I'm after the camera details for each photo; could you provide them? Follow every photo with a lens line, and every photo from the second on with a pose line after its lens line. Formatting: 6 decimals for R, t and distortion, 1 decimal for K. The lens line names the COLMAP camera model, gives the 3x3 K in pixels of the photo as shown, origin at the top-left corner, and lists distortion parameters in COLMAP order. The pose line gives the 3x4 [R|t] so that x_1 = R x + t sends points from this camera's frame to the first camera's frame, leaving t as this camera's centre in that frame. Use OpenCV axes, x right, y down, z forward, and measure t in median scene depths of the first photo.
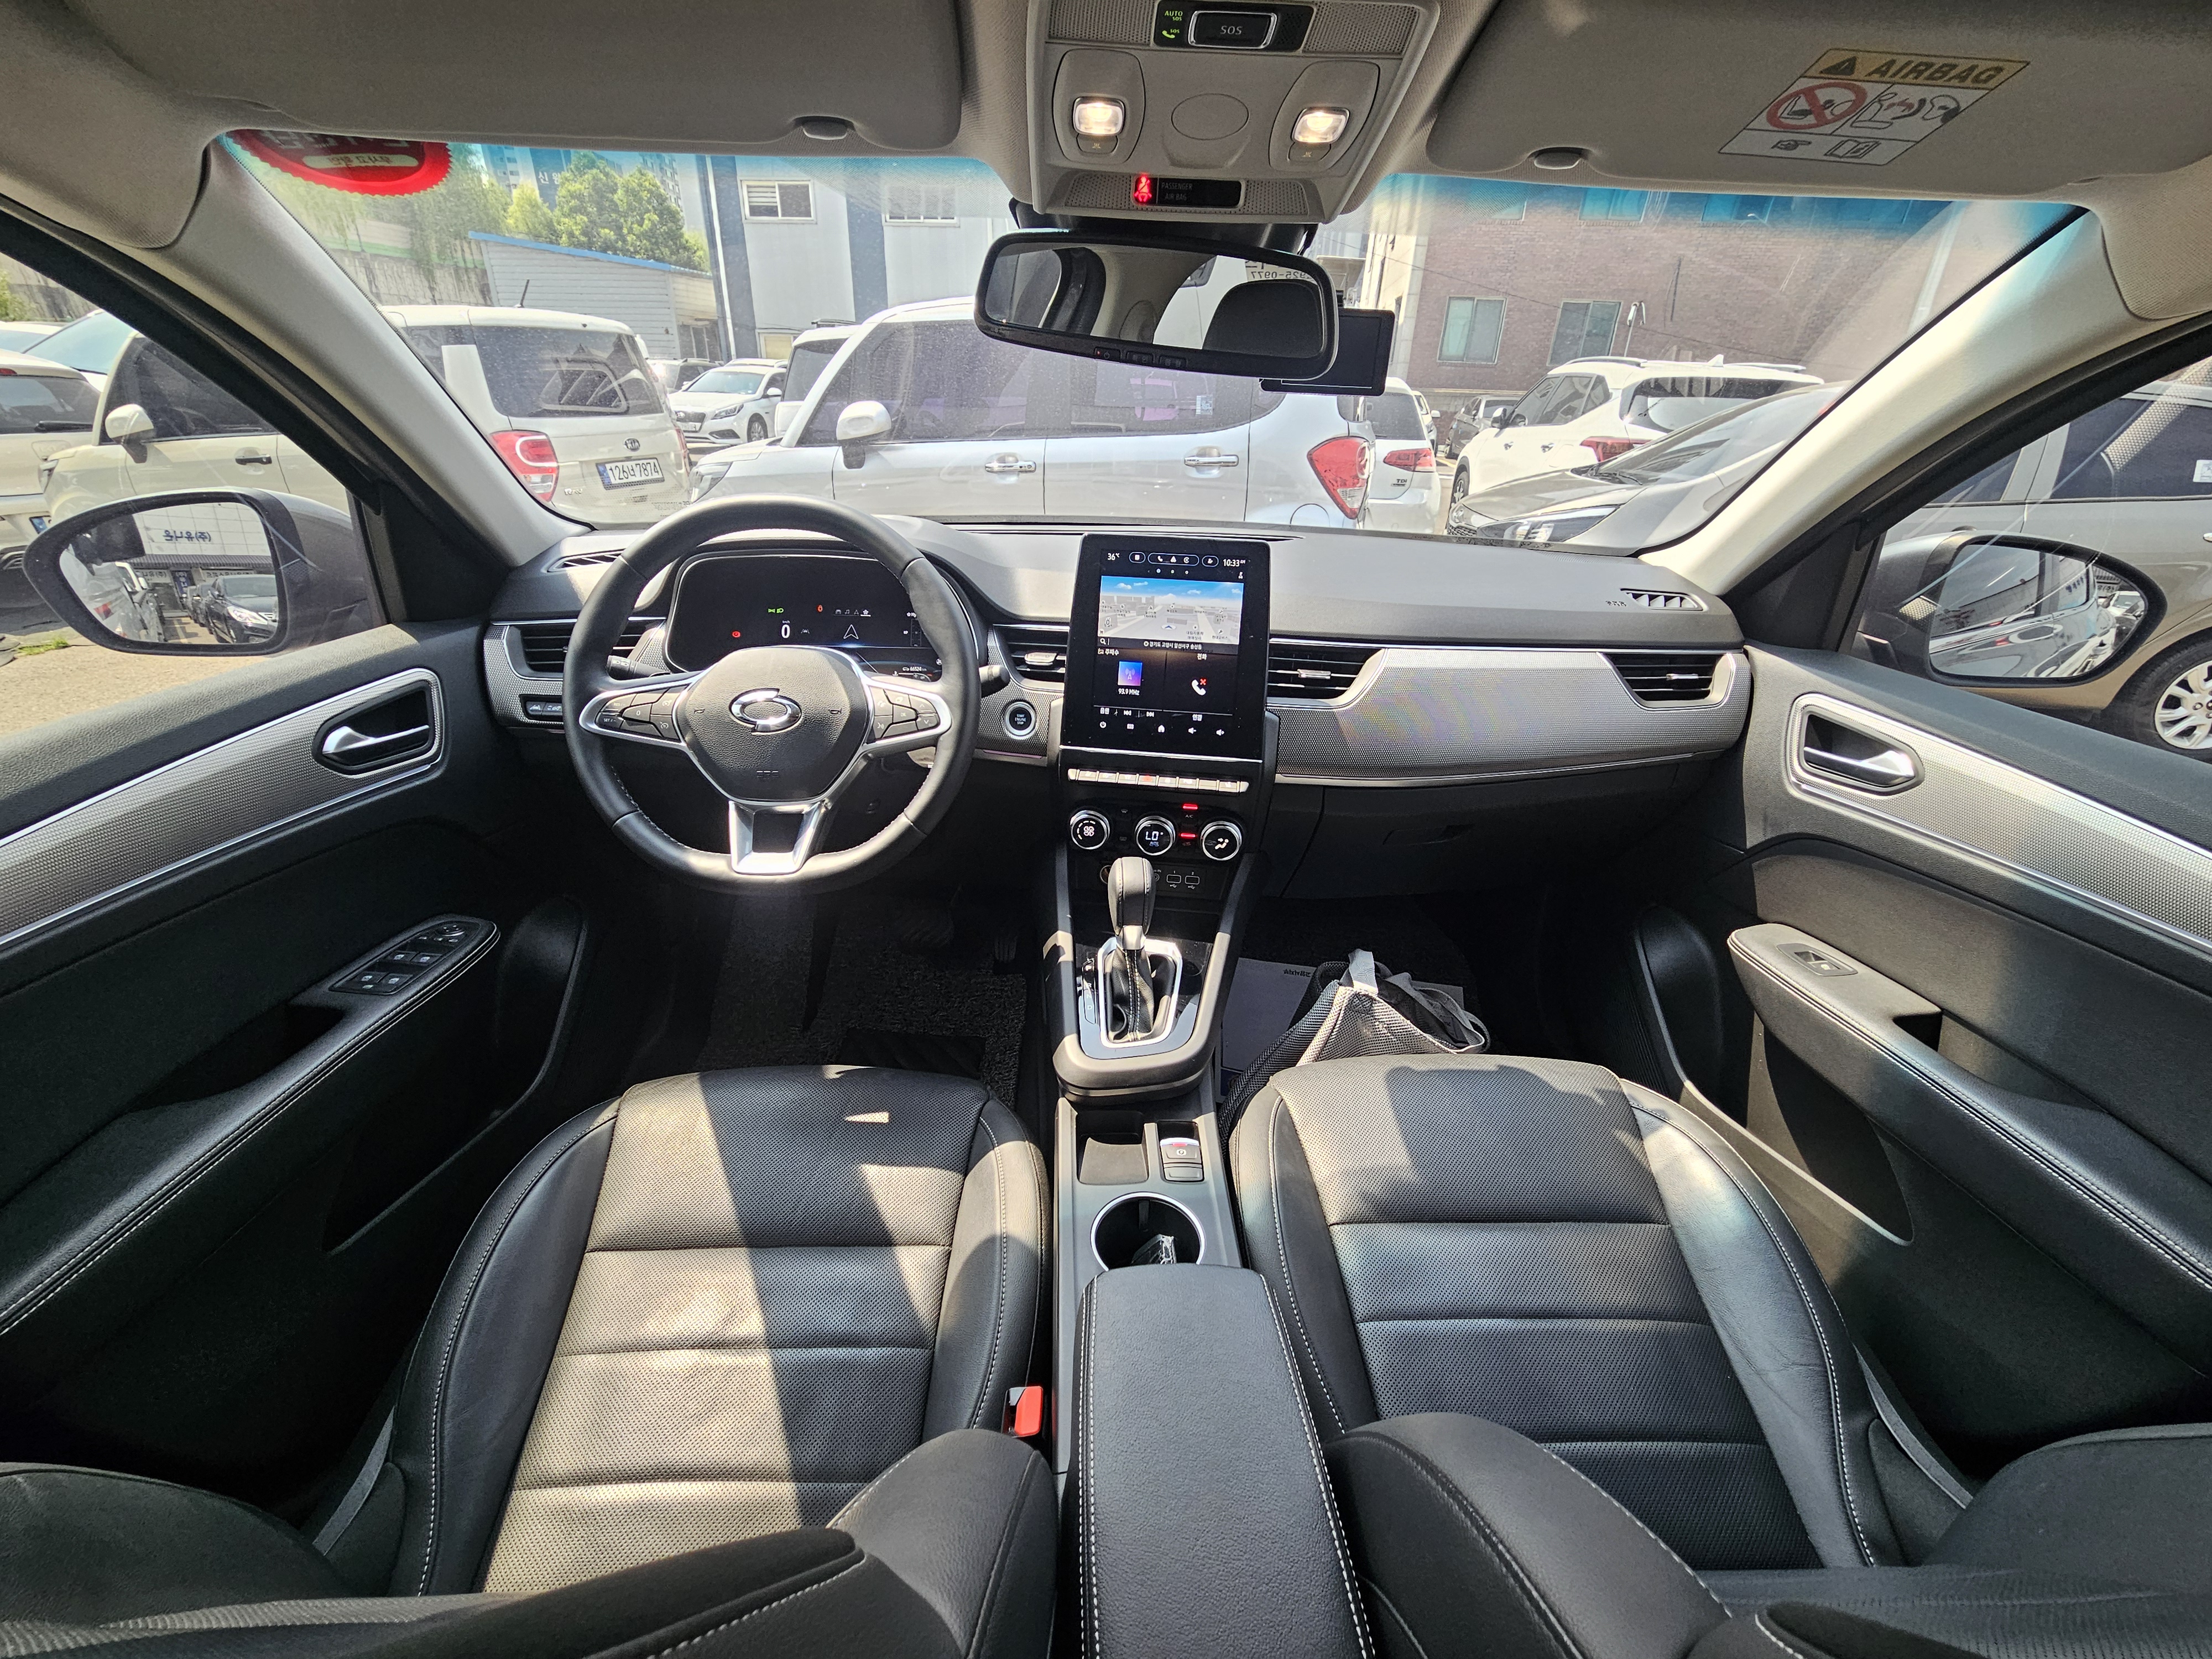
lens RADIAL K [[943.8, 0, 1106.0], [0, 943.8, 829.5], [0, 0, 1]] dist [0.000099, -0.000140]
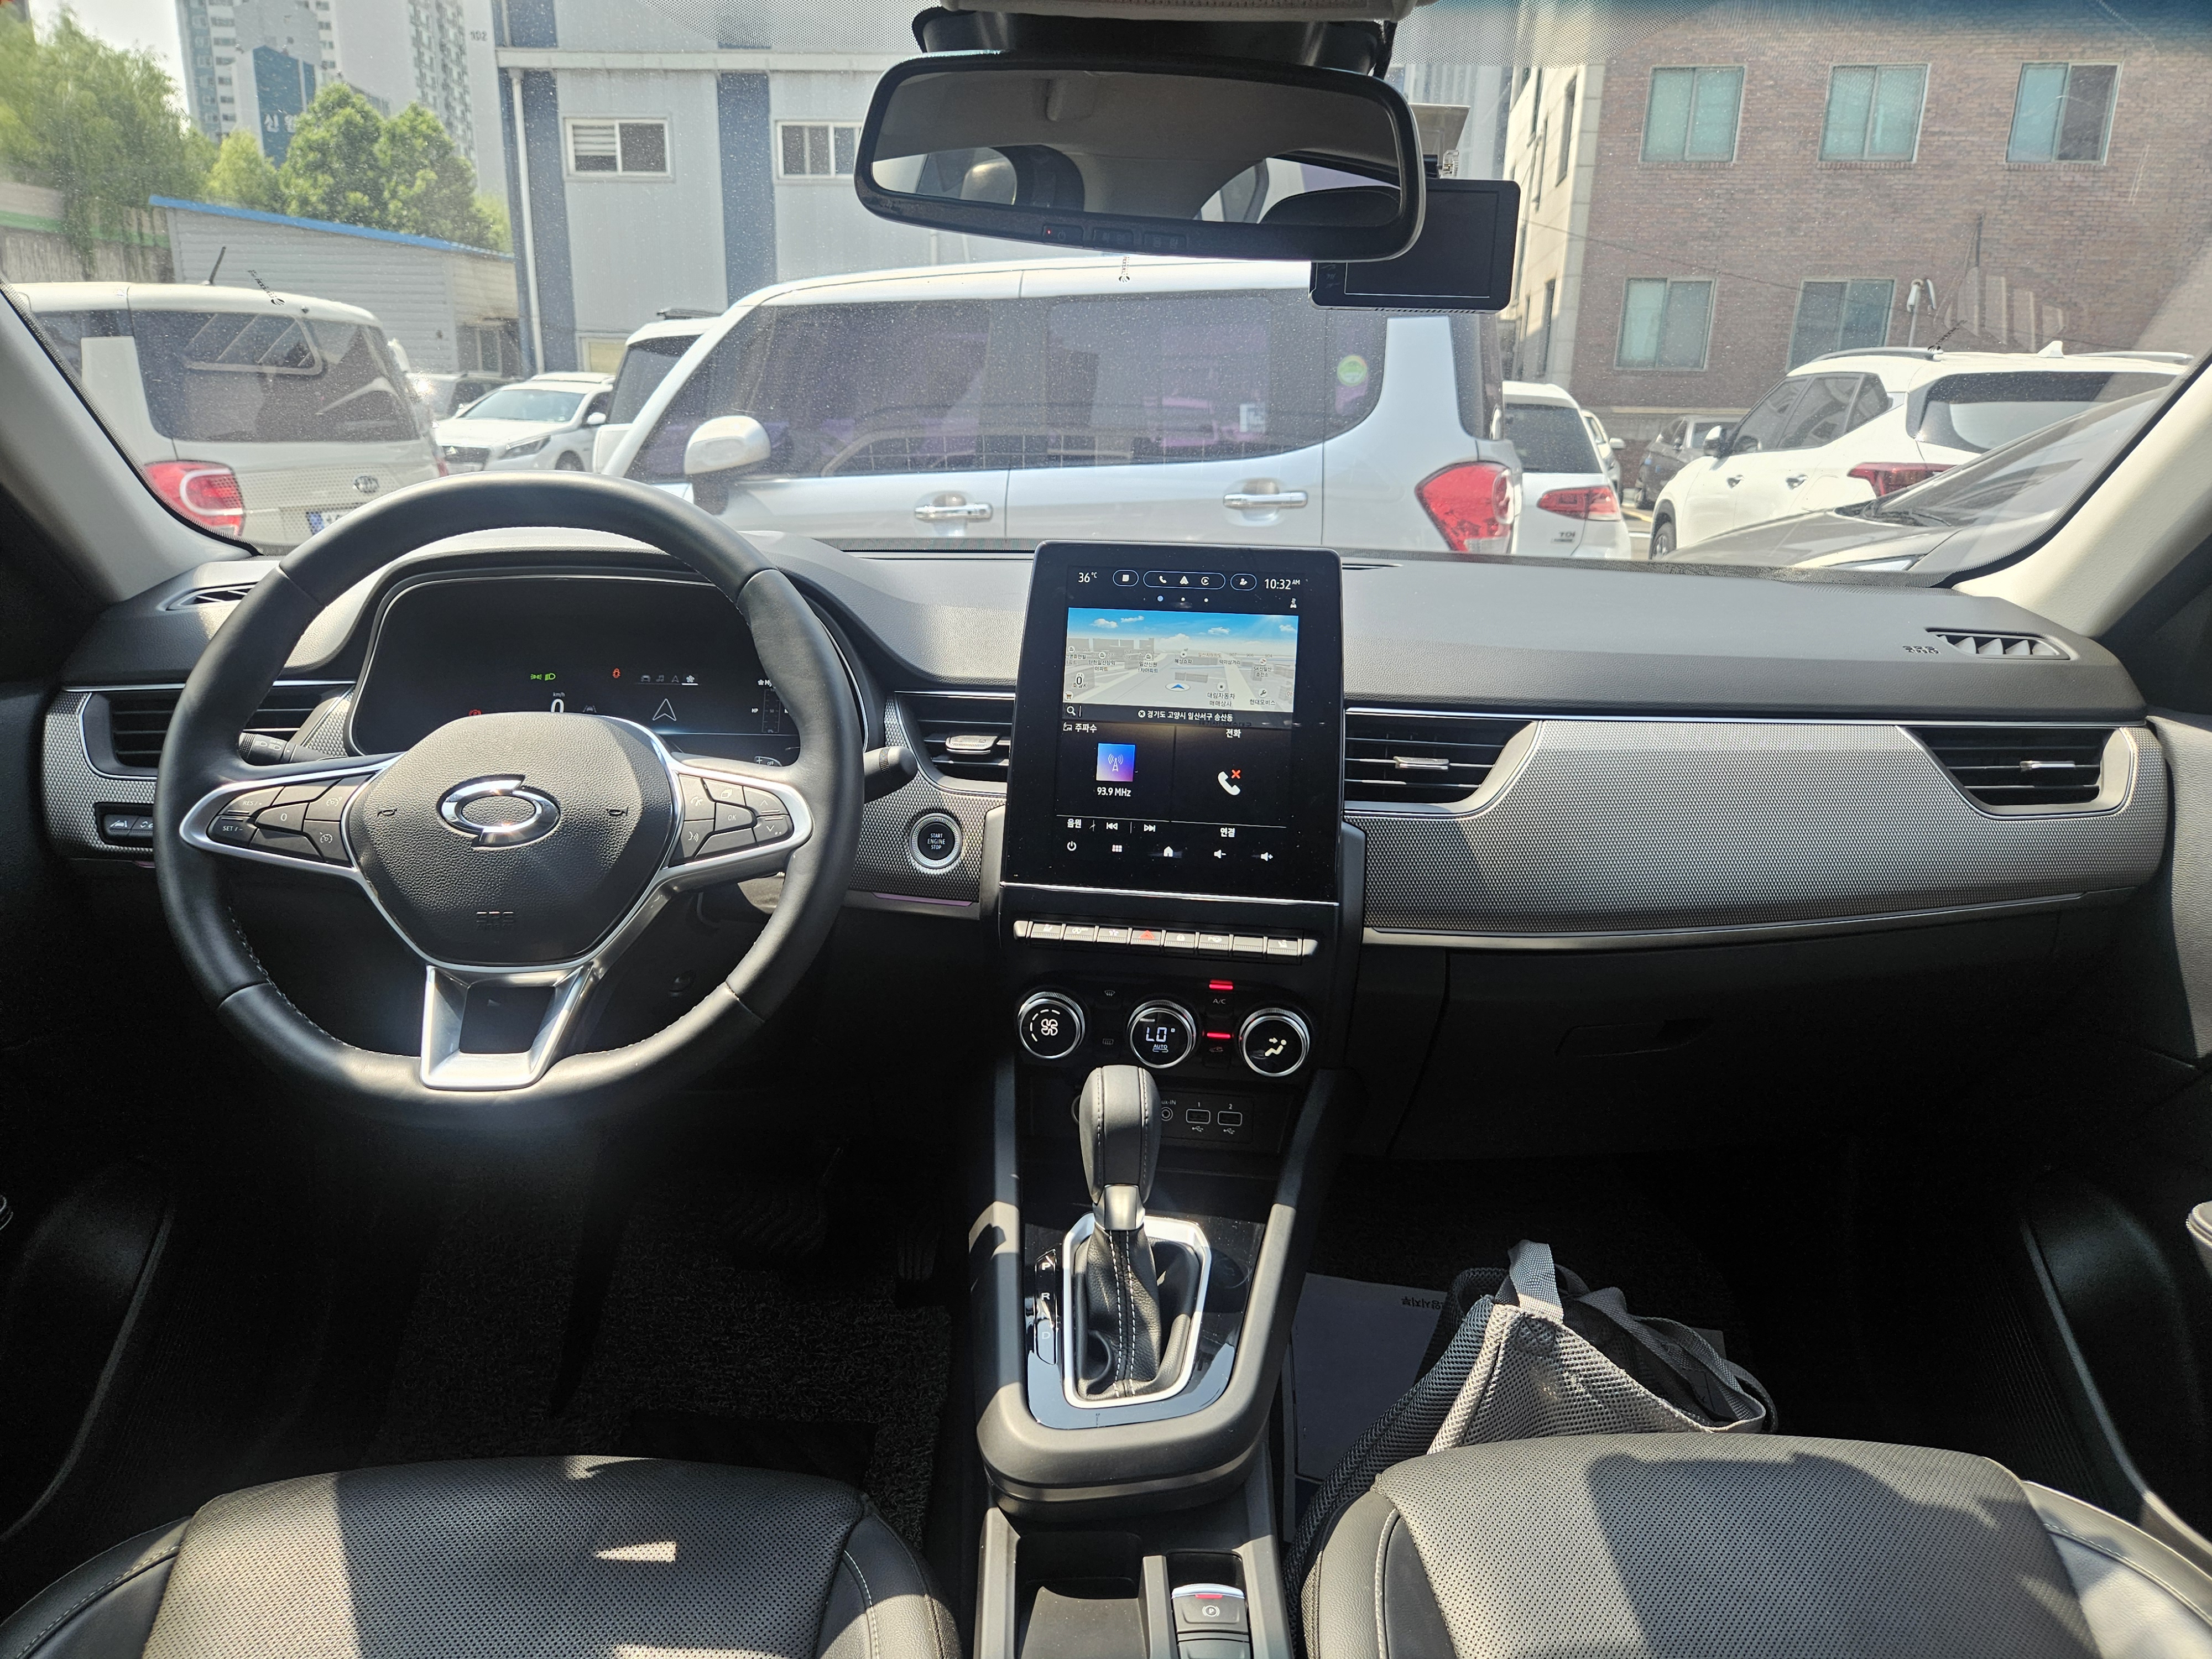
lens RADIAL K [[1519.9, 0, 1106.0], [0, 1519.9, 829.5], [0, 0, 1]] dist [0.070888, -0.063113]
pose [[0.999920, -0.007642, -0.010039, 0.027863], [0.005613, 0.982052, -0.188526, 0.060071], [0.011300, 0.188455, 0.982017, 0.045932]]
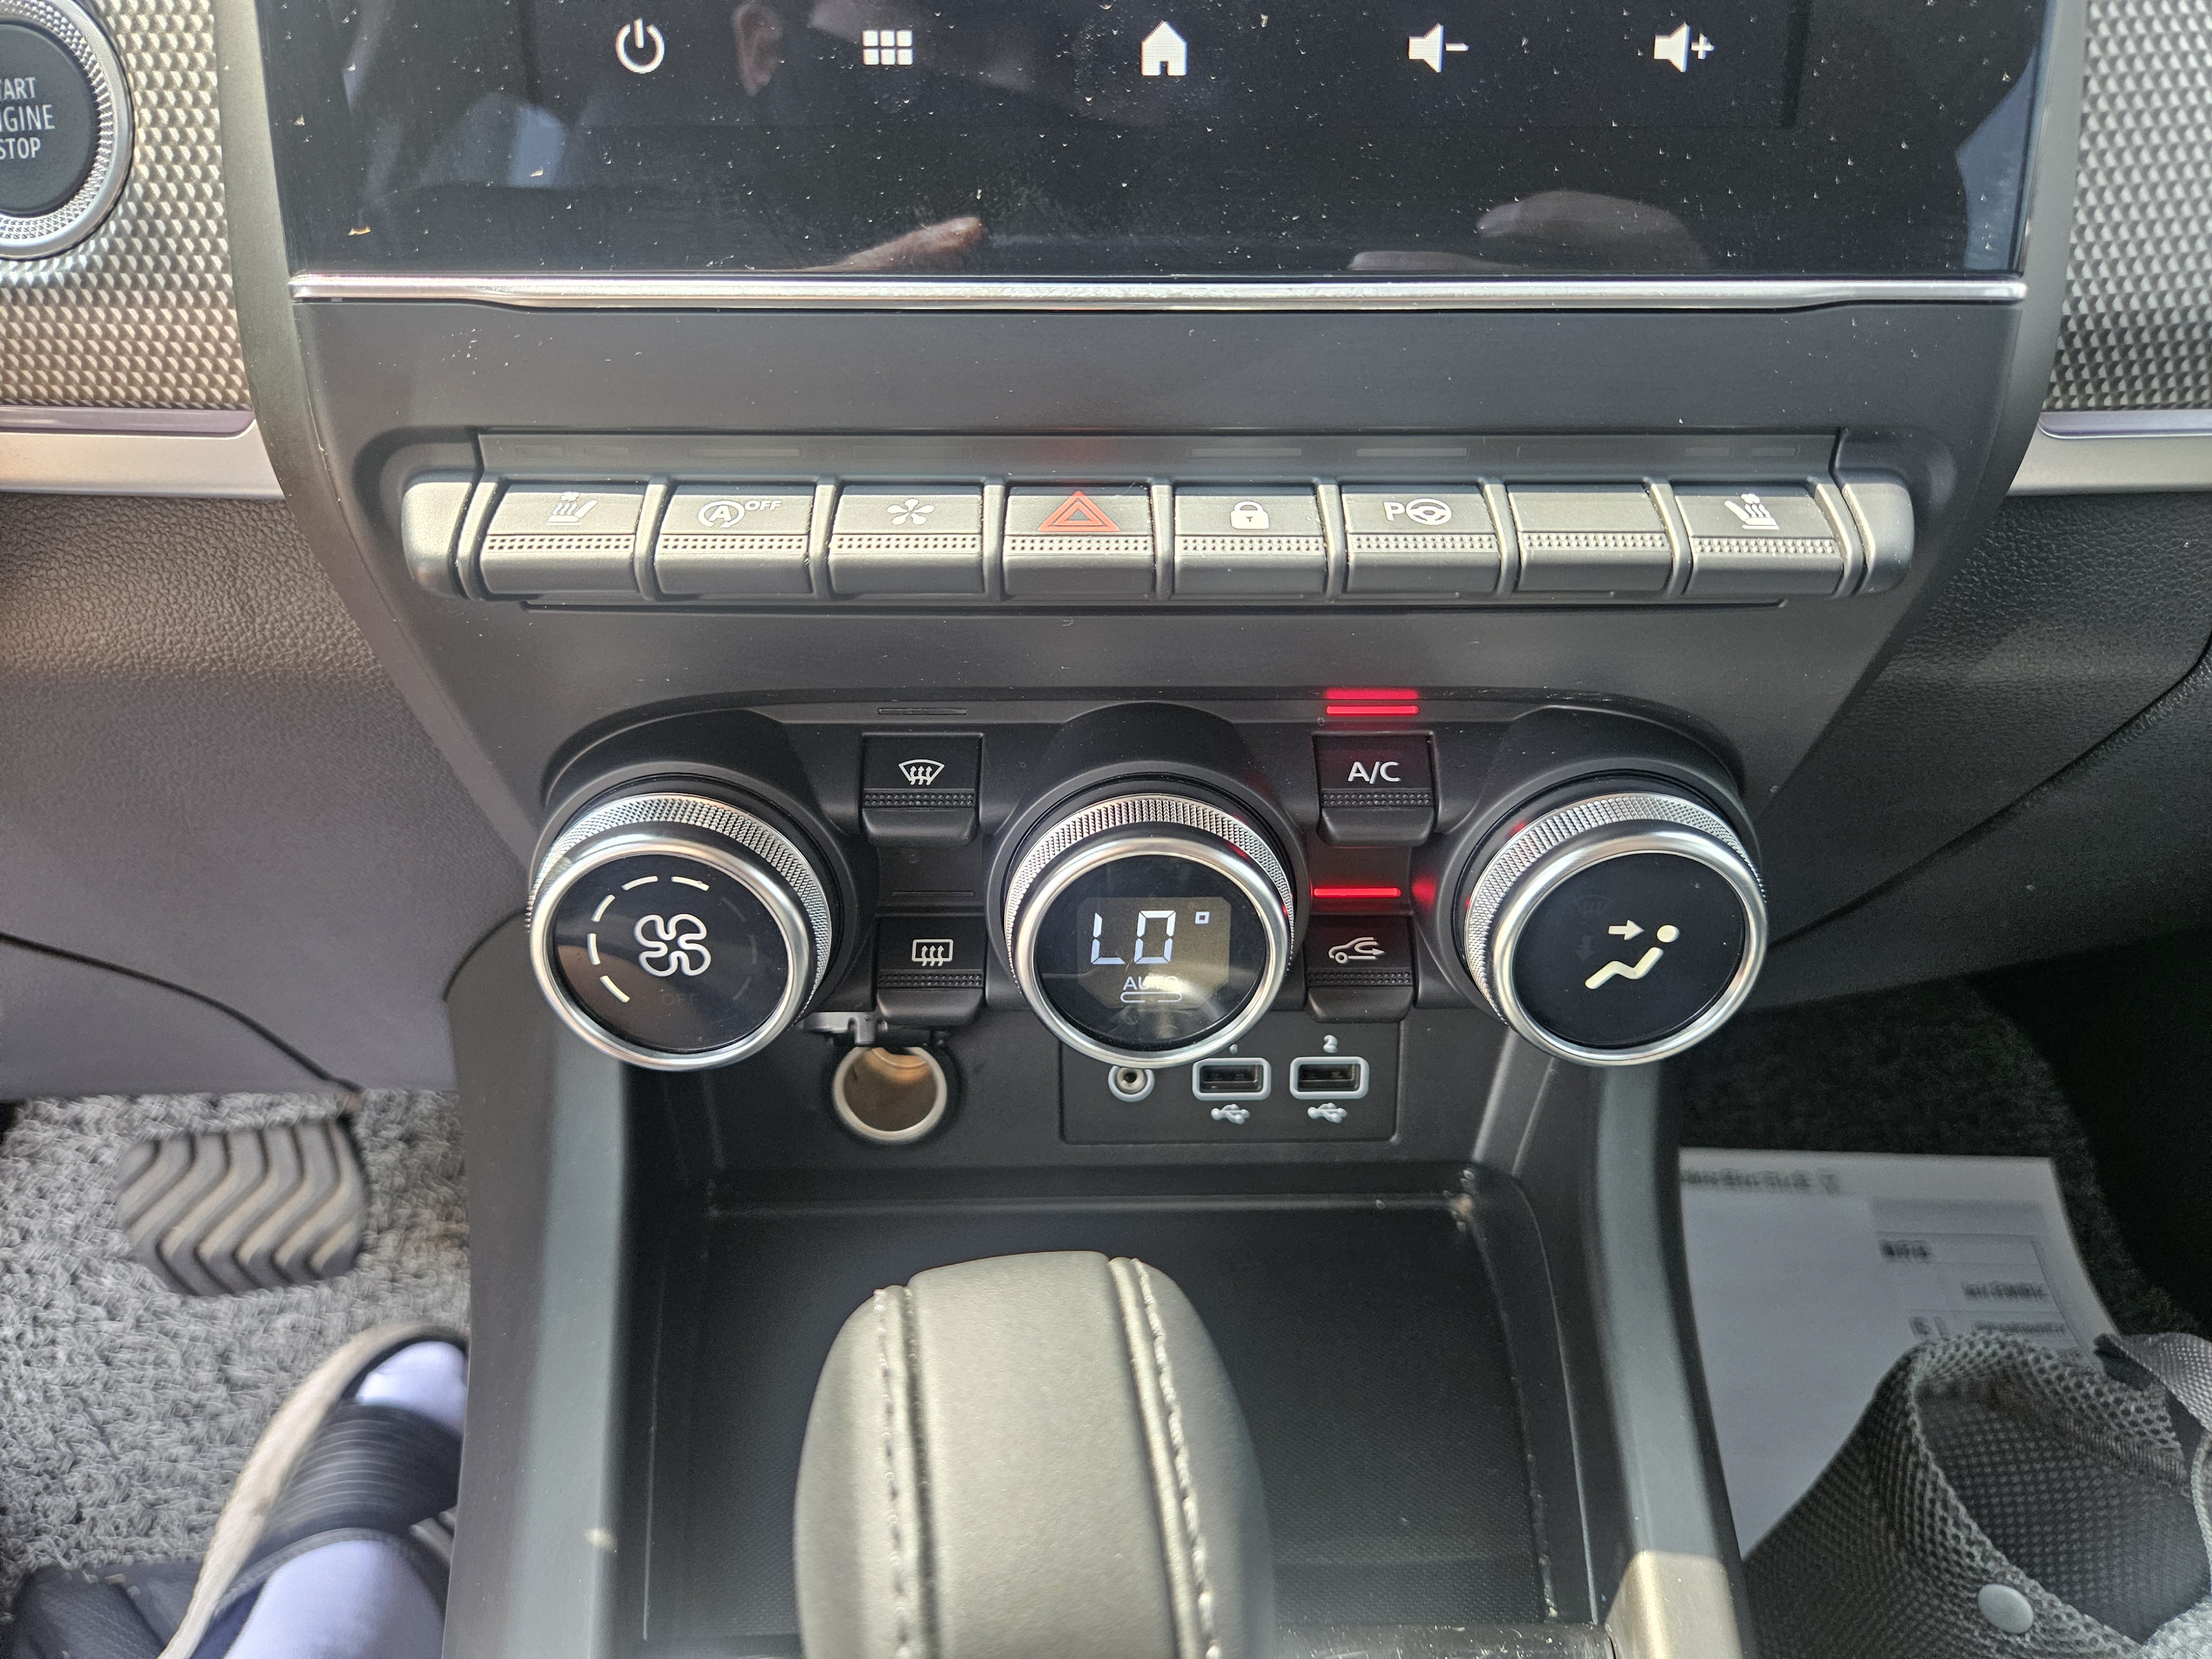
lens RADIAL K [[1519.9, 0, 1106.0], [0, 1519.9, 829.5], [0, 0, 1]] dist [0.070888, -0.063113]
pose [[0.991986, -0.089728, 0.088948, 0.026234], [0.082937, 0.993551, 0.077318, -0.027114], [-0.095312, -0.069321, 0.993031, 0.779813]]
